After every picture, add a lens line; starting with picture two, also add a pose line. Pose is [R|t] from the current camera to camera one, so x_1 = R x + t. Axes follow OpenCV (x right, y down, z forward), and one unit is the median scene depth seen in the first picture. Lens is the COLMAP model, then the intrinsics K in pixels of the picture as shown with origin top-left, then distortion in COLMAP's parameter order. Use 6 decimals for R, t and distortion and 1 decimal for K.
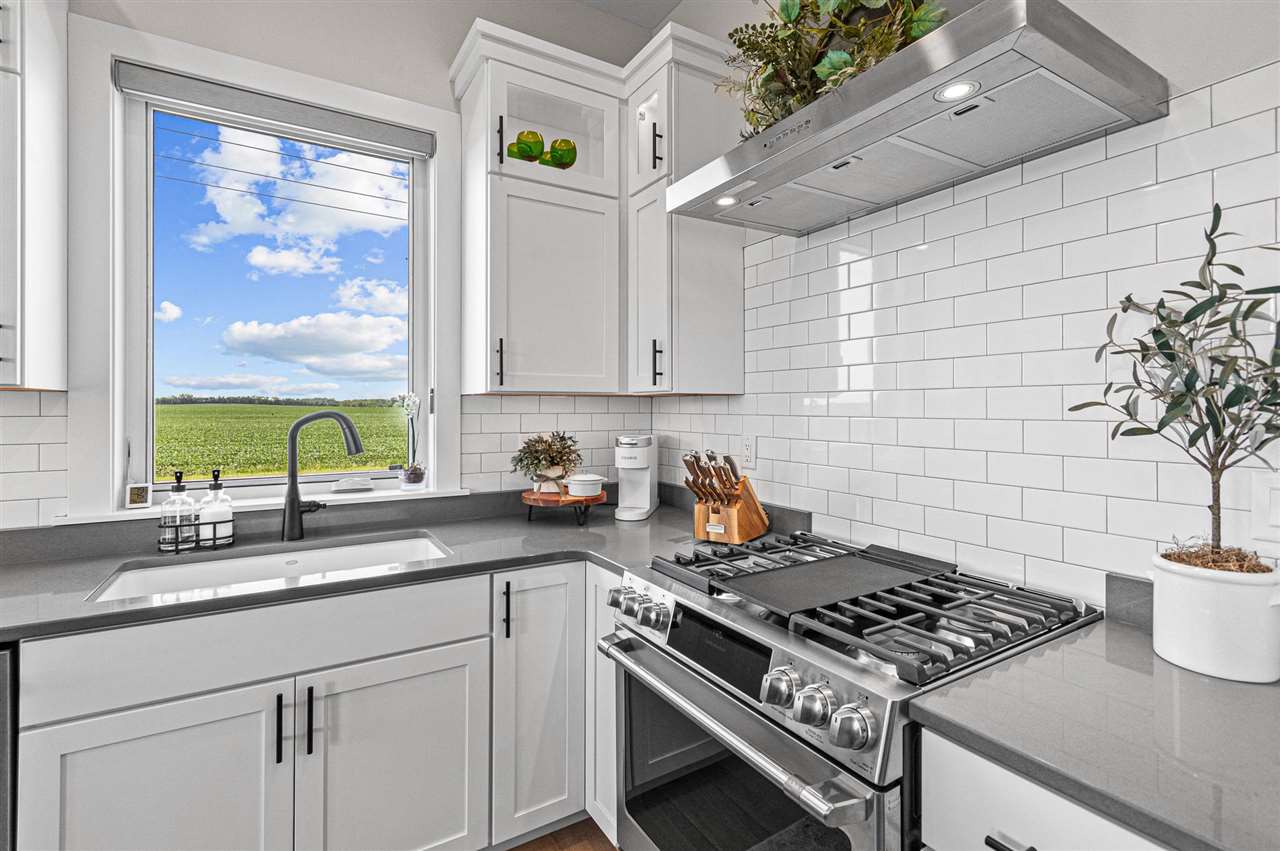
lens RADIAL K [[581.4, 0, 616.7], [0, 581.4, 400.5], [0, 0, 1]] dist [0.003138, -0.001650]
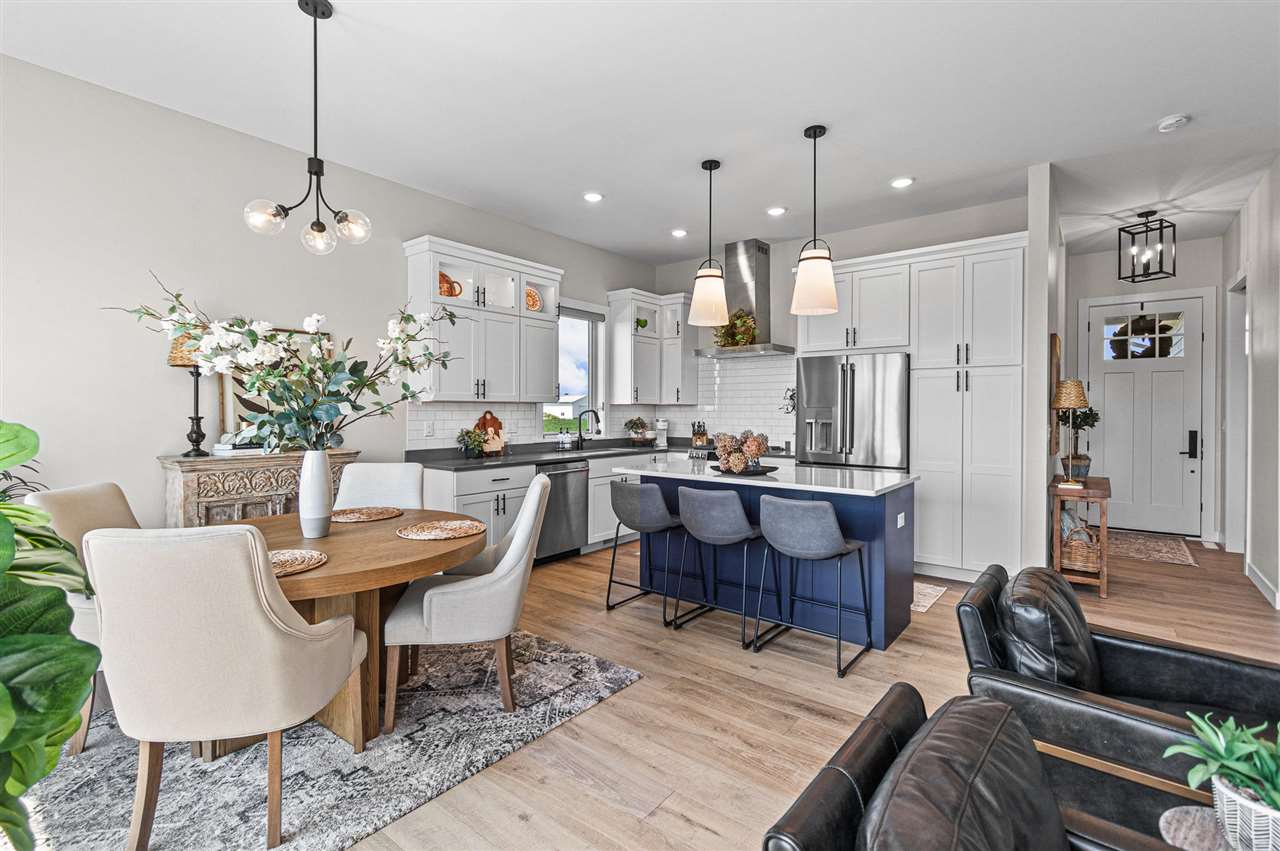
lens RADIAL K [[581.4, 0, 637.8], [0, 581.4, 417.7], [0, 0, 1]] dist [0.003138, -0.001650]
pose [[0.928634, -0.003663, 0.370980, -1.437305], [-0.004793, 0.999749, 0.021868, -0.010137], [-0.370967, -0.022086, 0.928383, -2.074890]]
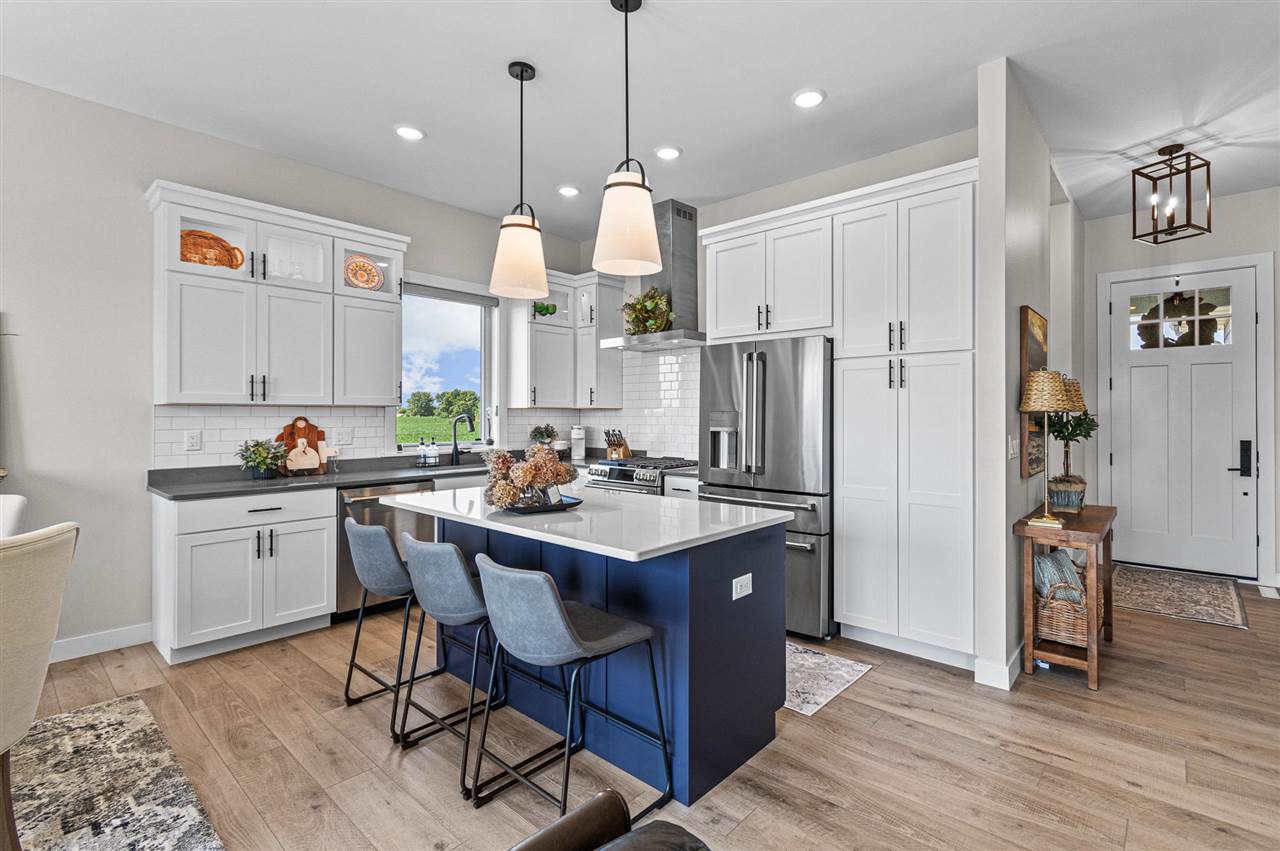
lens RADIAL K [[581.4, 0, 673.8], [0, 581.4, 415.8], [0, 0, 1]] dist [0.003138, -0.001650]
pose [[0.942511, -0.002073, 0.334169, -0.497733], [-0.001784, 0.999935, 0.011233, -0.009538], [-0.334171, -0.011184, 0.942446, -1.741637]]
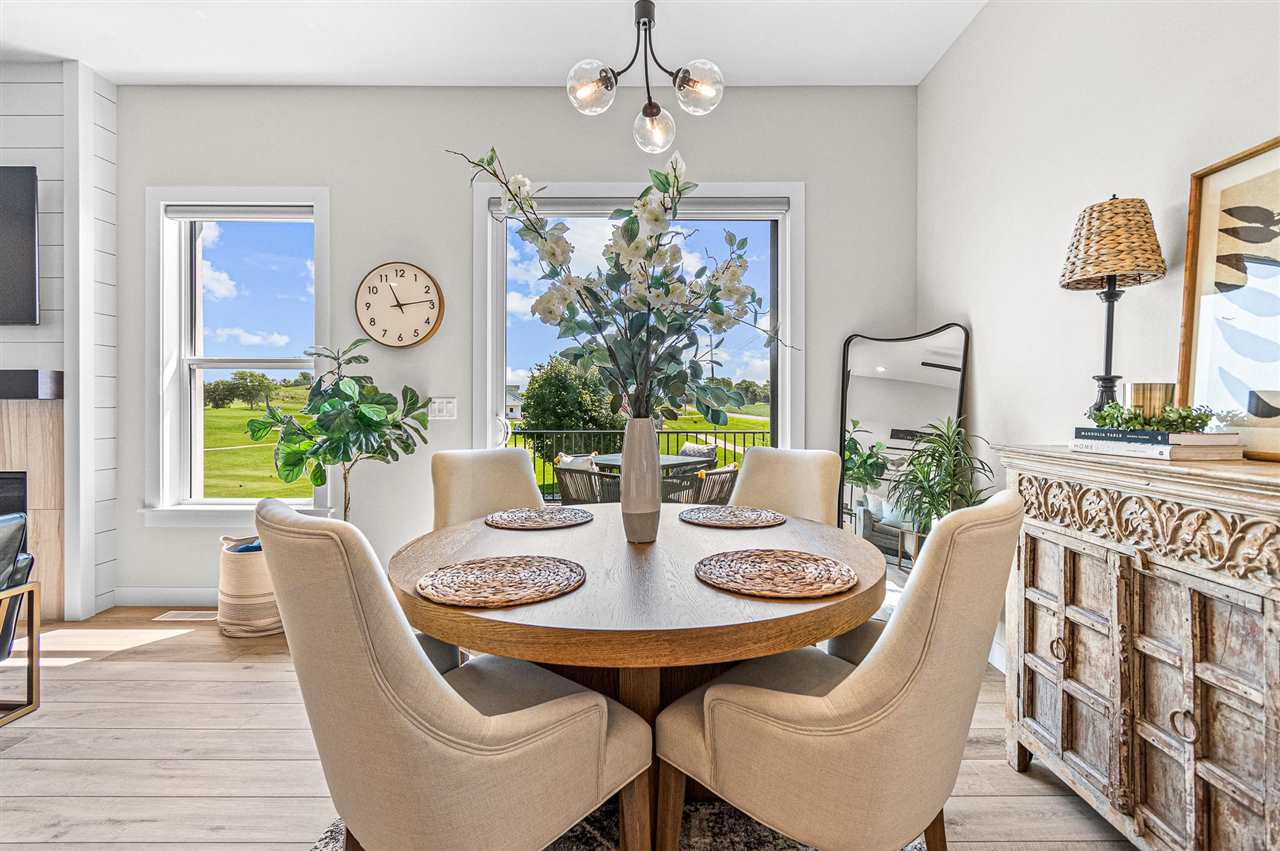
lens RADIAL K [[581.4, 0, 646.4], [0, 581.4, 409.7], [0, 0, 1]] dist [0.003138, -0.001650]
pose [[-0.496388, 0.002331, -0.868098, -0.815723], [0.005414, 0.999985, -0.000410, 0.085836], [0.868084, -0.004903, -0.496393, -0.090550]]
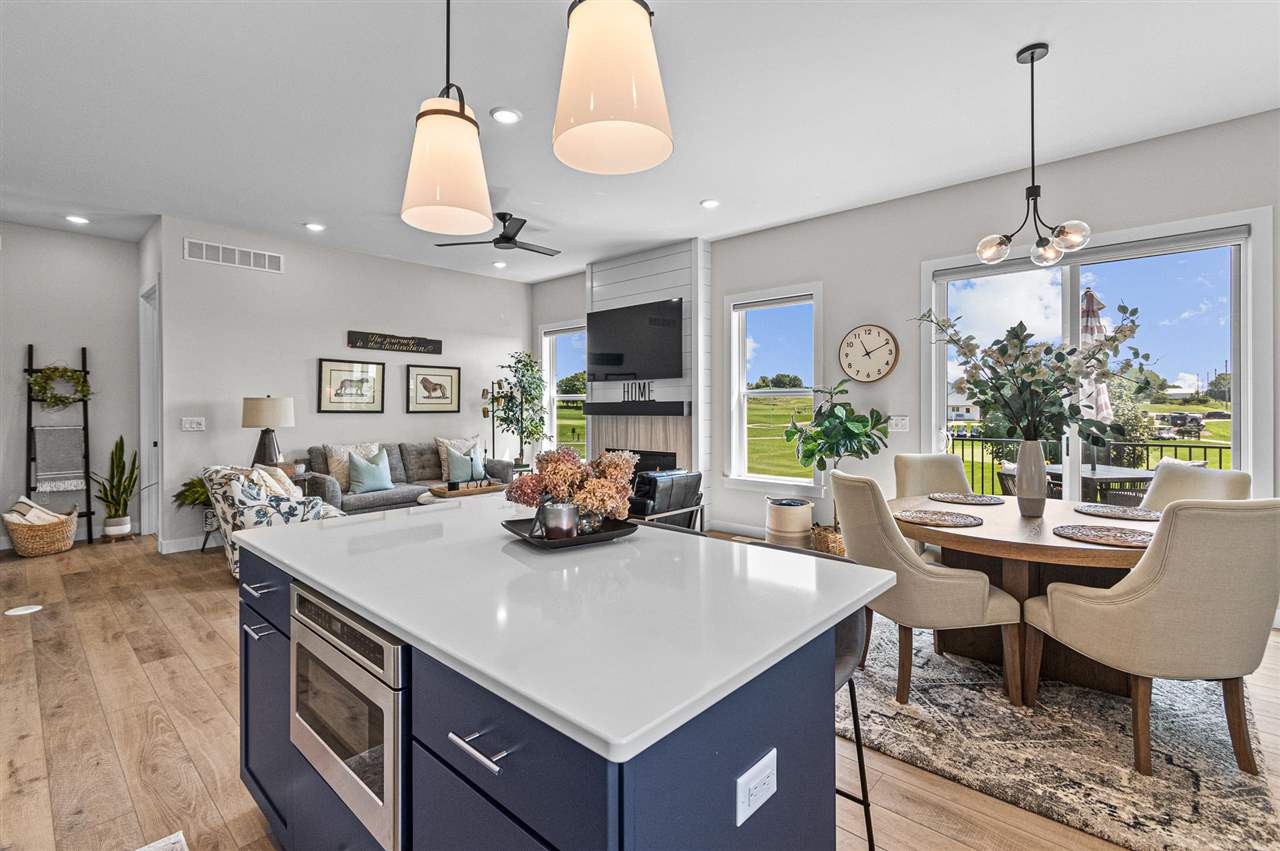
lens RADIAL K [[581.4, 0, 628.0], [0, 581.4, 406.9], [0, 0, 1]] dist [0.003138, -0.001650]
pose [[-0.957339, 0.001810, -0.288961, -0.168139], [0.004013, 0.999967, -0.007031, 0.017487], [0.288938, -0.007891, -0.957315, 0.597076]]
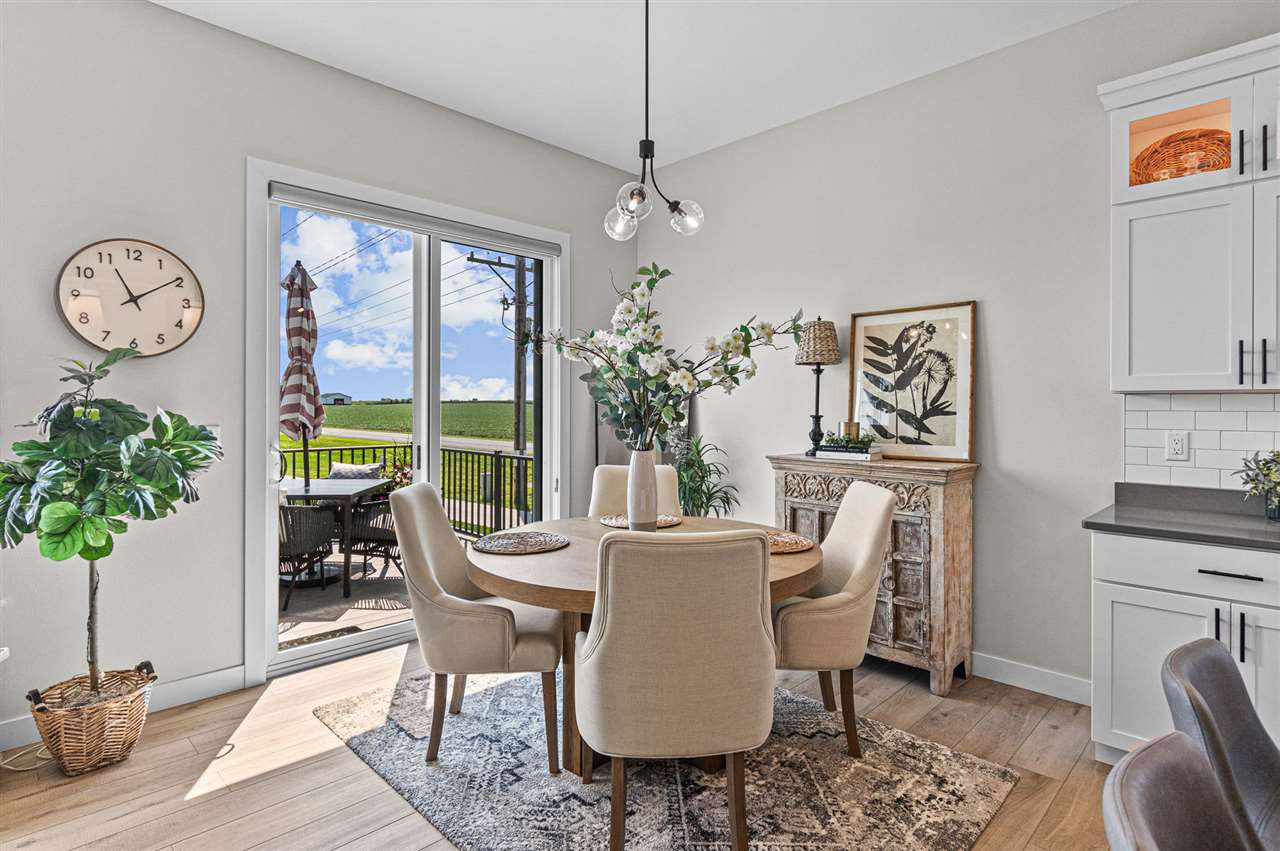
lens RADIAL K [[661.7, 0, 647.2], [0, 661.7, 404.2], [0, 0, 1]] dist [0.005082, -0.007529]
pose [[0.271978, -0.002671, -0.962300, -0.254123], [0.004531, 0.999989, -0.001495, 0.000696], [0.962293, -0.003954, 0.271987, -0.941702]]
